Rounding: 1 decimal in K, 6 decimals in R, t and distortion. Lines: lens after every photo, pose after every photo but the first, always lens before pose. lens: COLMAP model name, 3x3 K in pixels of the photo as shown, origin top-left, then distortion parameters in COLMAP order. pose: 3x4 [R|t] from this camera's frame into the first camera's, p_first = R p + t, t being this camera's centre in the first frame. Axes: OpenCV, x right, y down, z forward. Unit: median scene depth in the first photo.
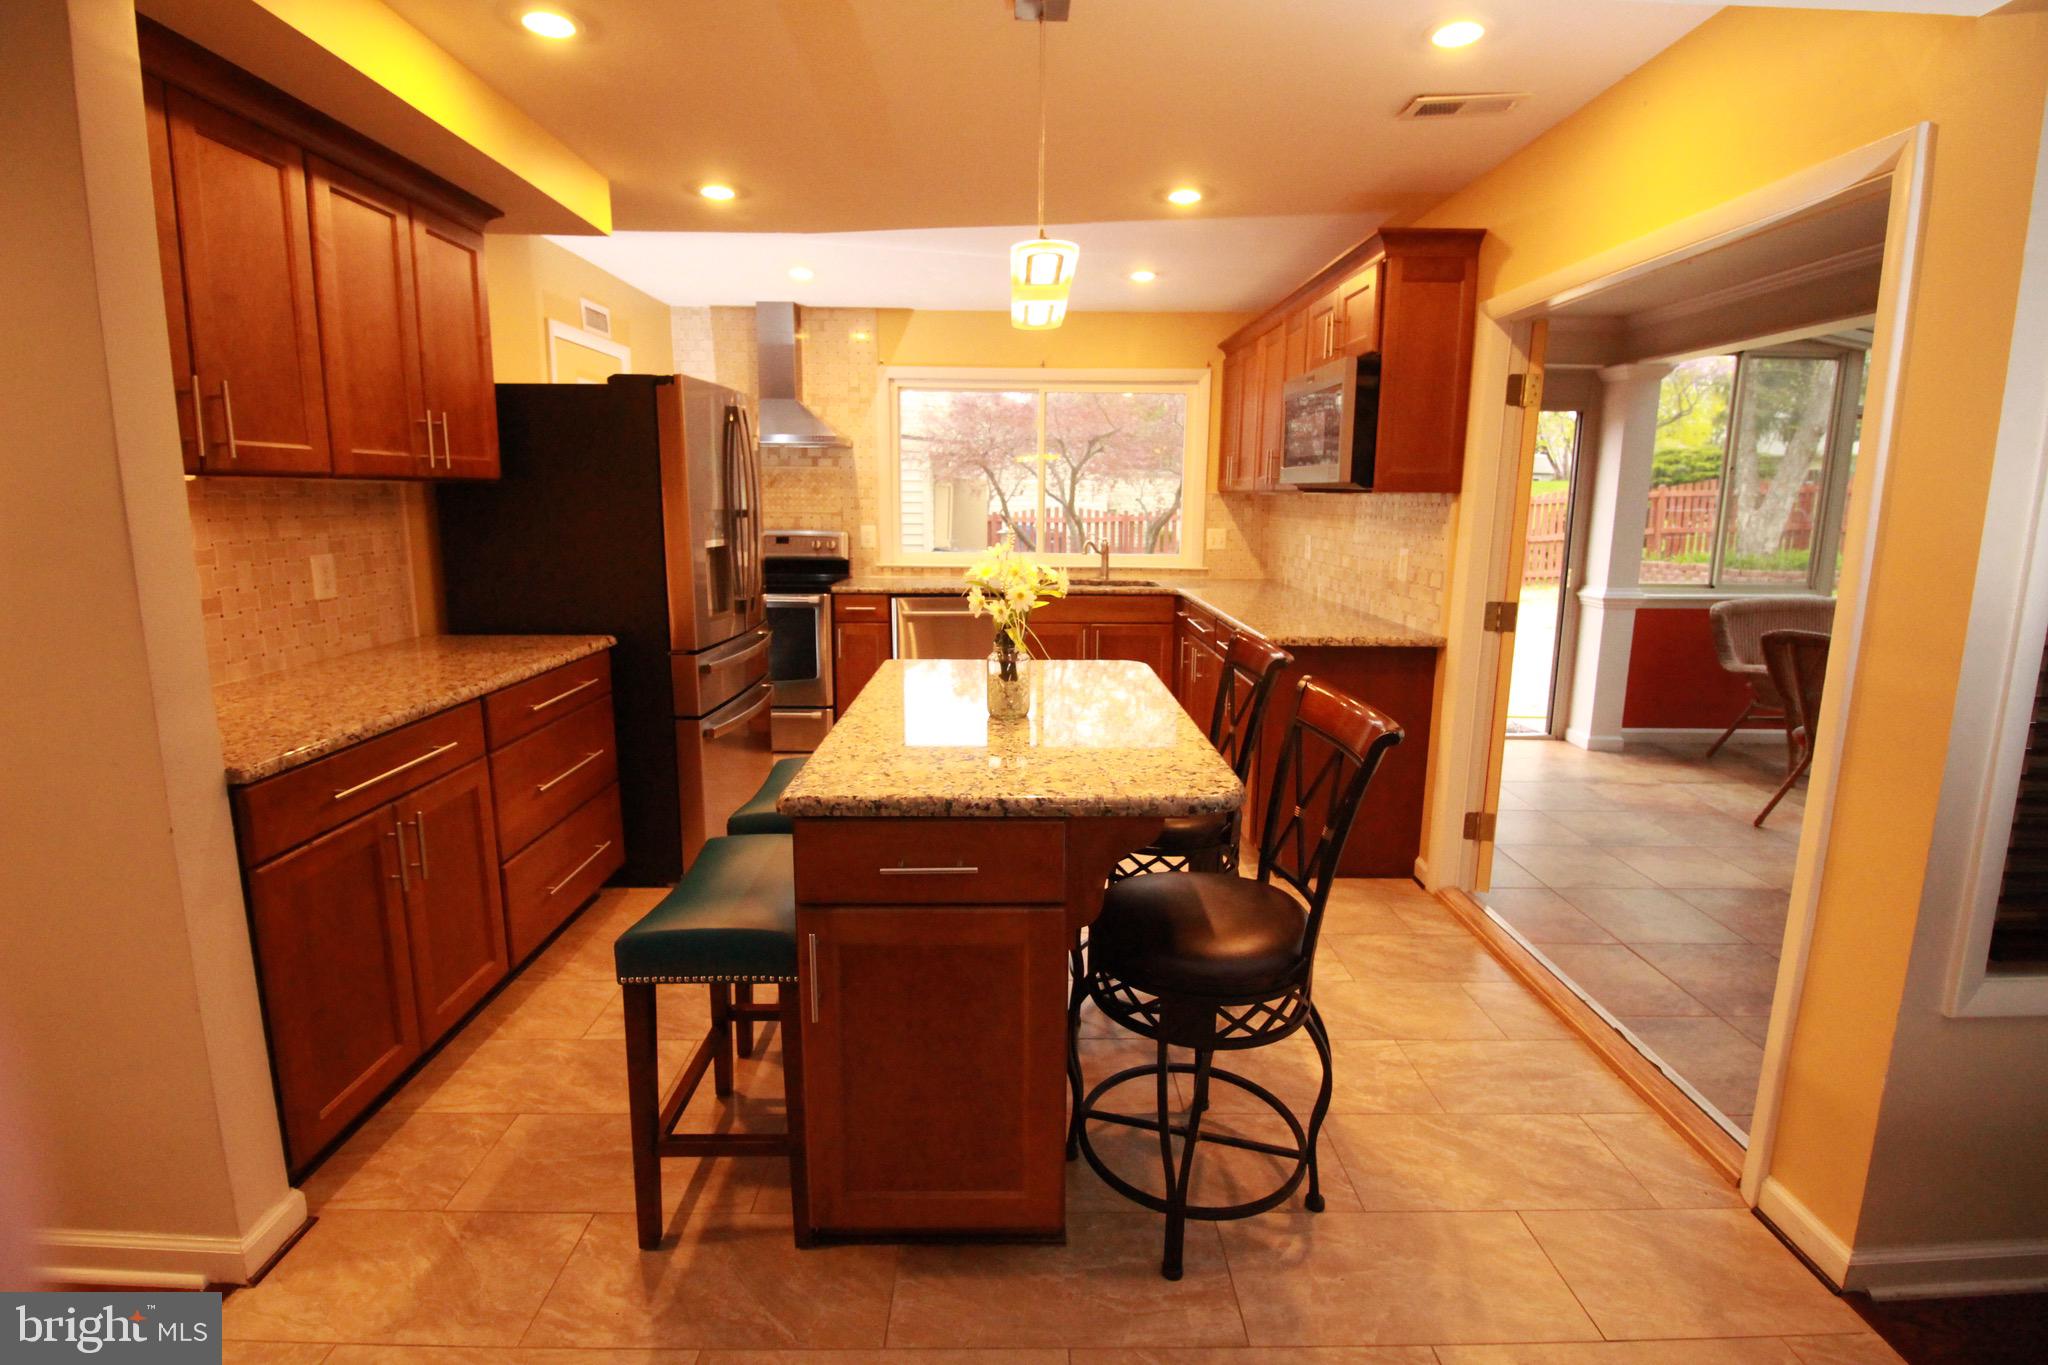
lens RADIAL K [[953.2, 0, 1027.1], [0, 953.2, 653.2], [0, 0, 1]] dist [-0.006593, -0.009406]
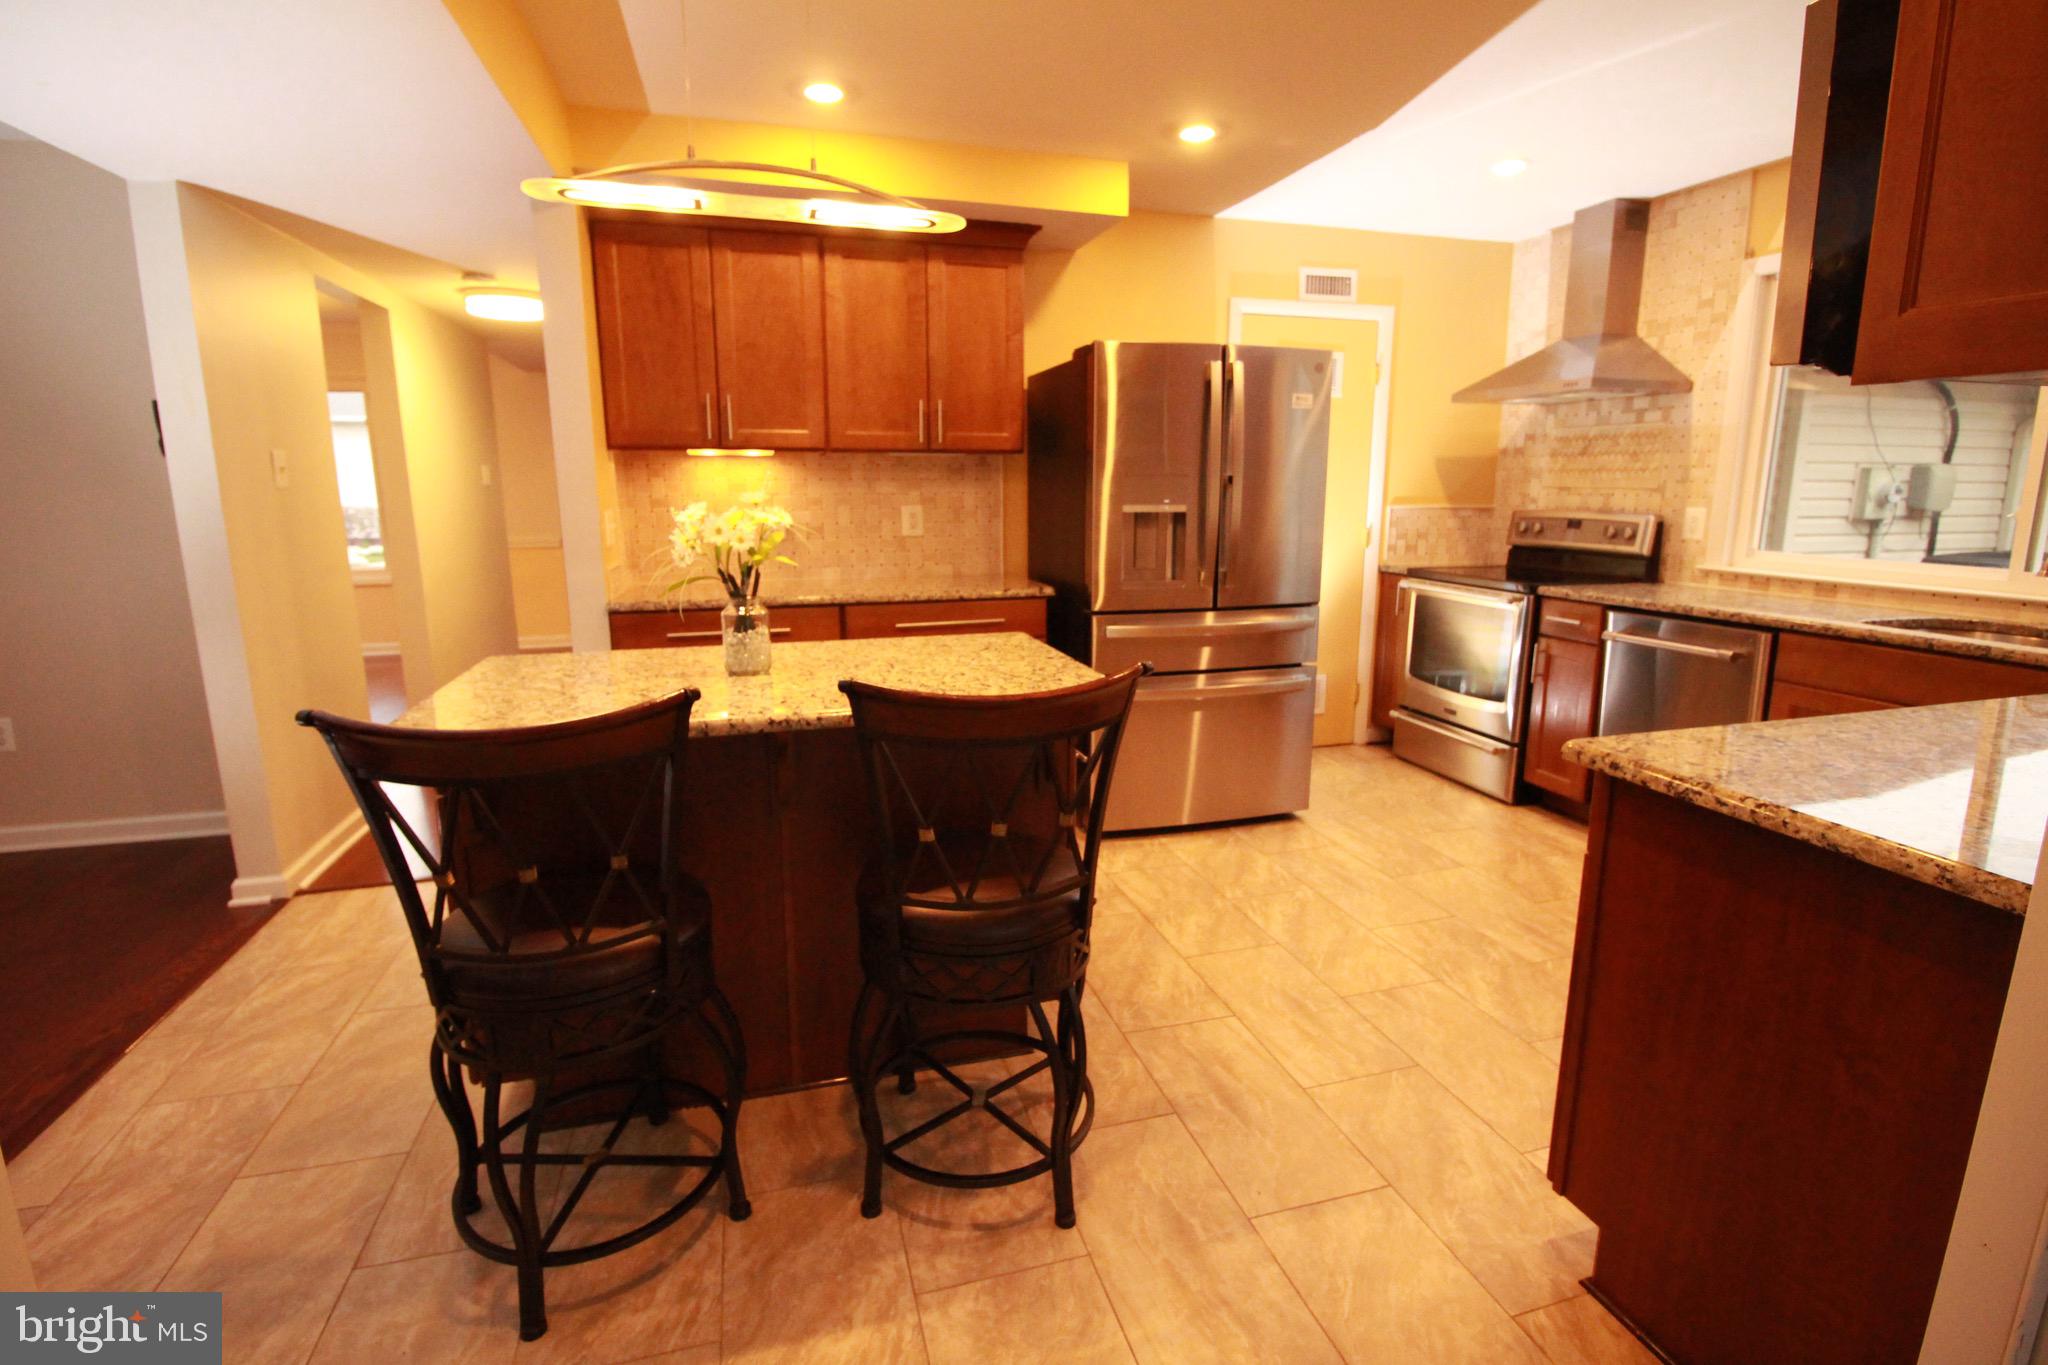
lens RADIAL K [[953.2, 0, 1017.3], [0, 953.2, 653.6], [0, 0, 1]] dist [-0.006593, -0.009406]
pose [[0.254613, 0.161741, -0.953421, 0.654189], [-0.154474, 0.980057, 0.125007, -0.078102], [0.954626, 0.115450, 0.274520, 0.681734]]
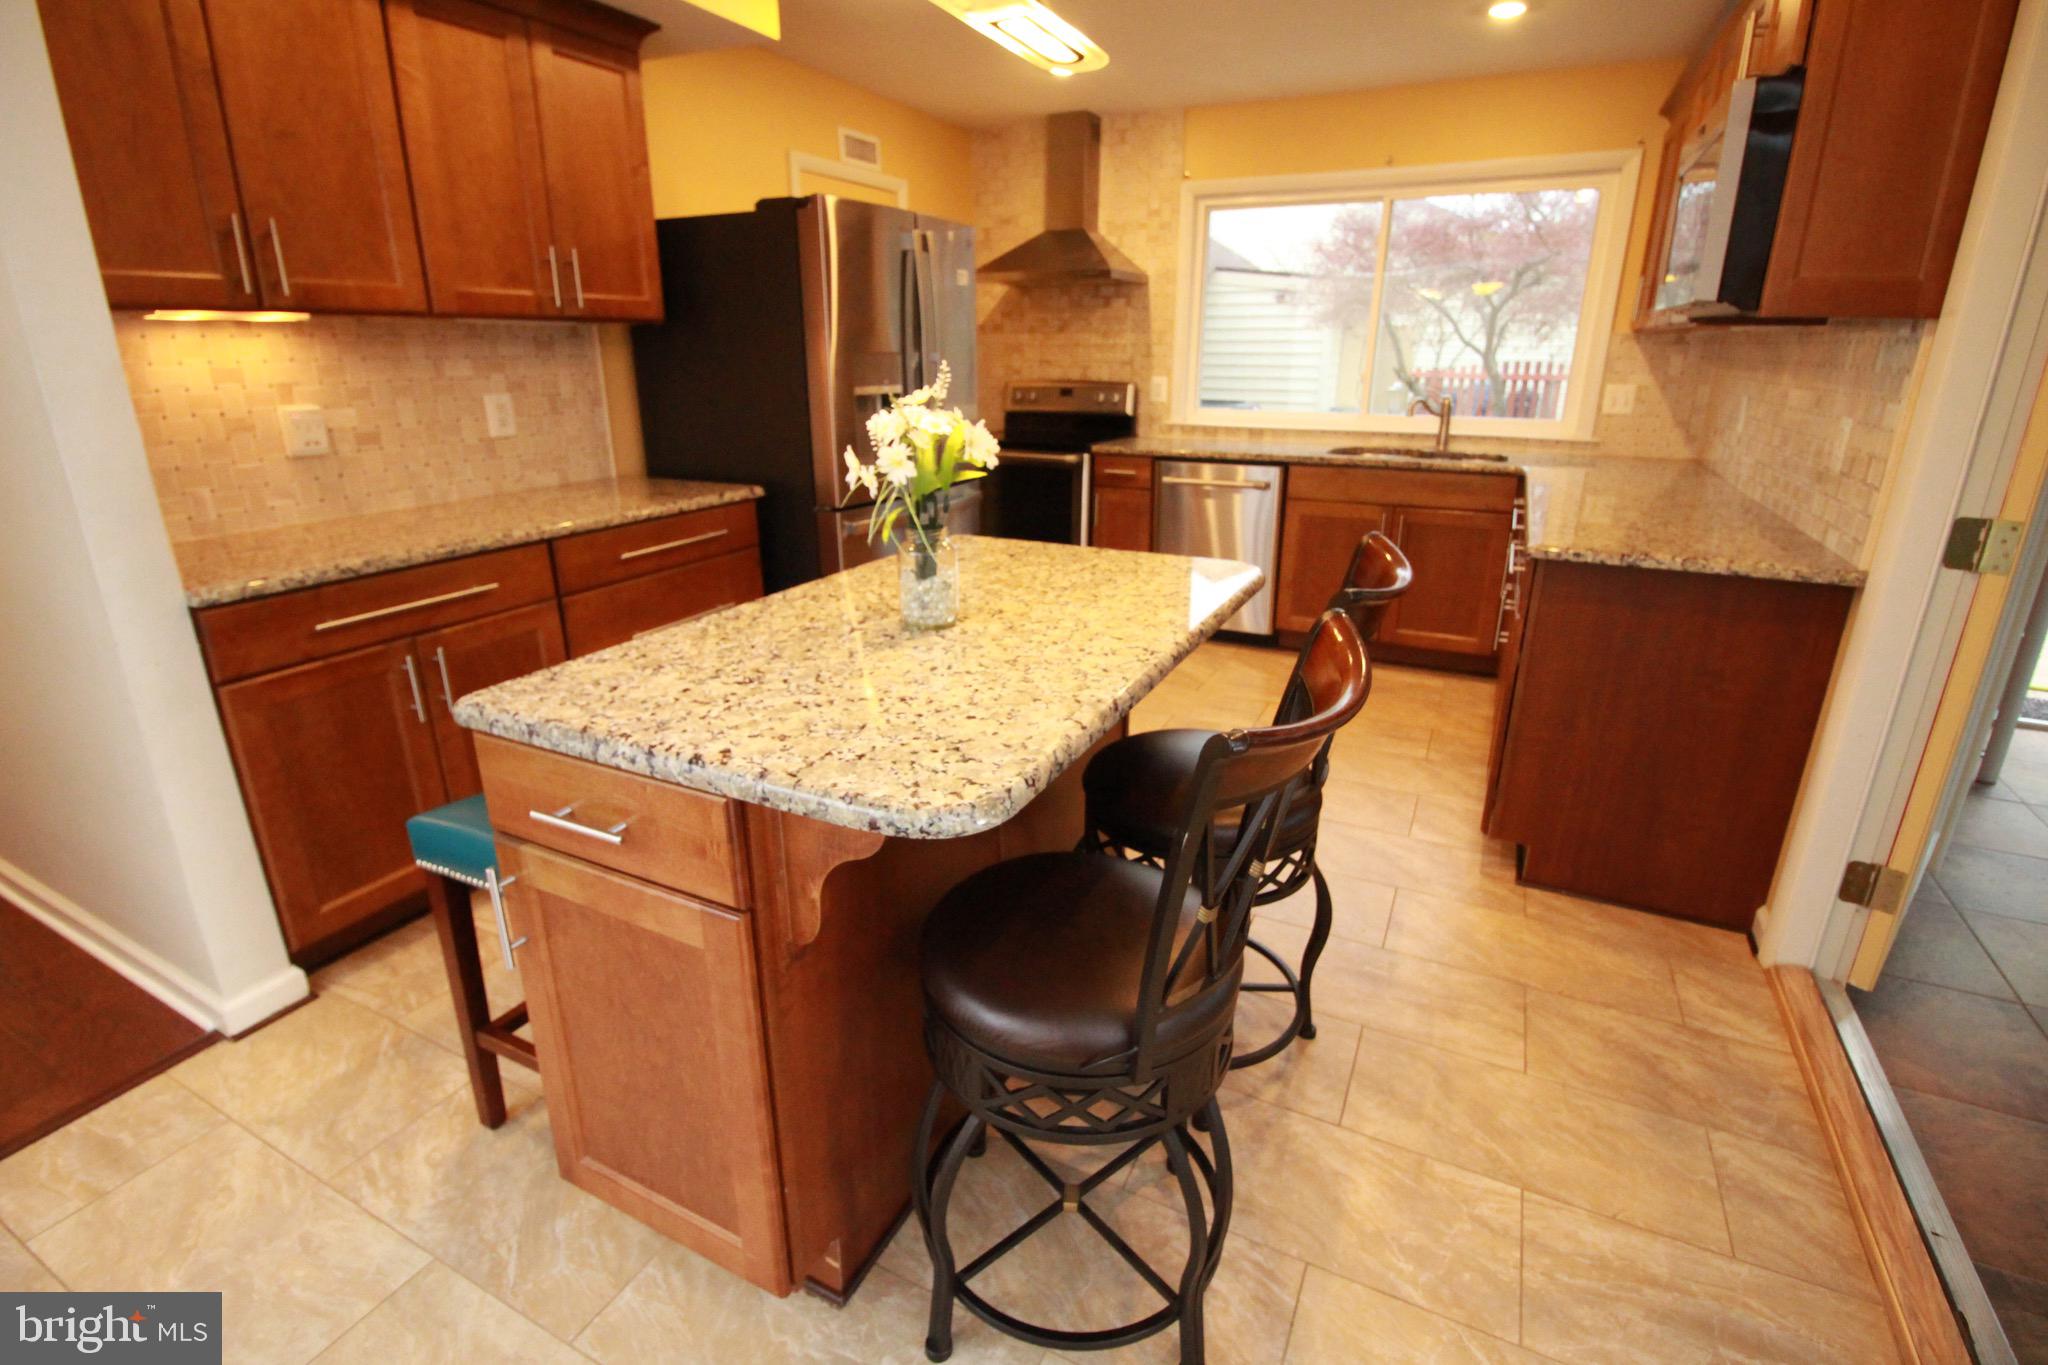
lens RADIAL K [[953.2, 0, 1022.5], [0, 953.2, 656.1], [0, 0, 1]] dist [-0.006593, -0.009406]
pose [[0.887144, 0.135659, -0.441102, 0.258288], [-0.070071, 0.984333, 0.161800, -0.024698], [0.456141, -0.112631, 0.882751, 0.255668]]
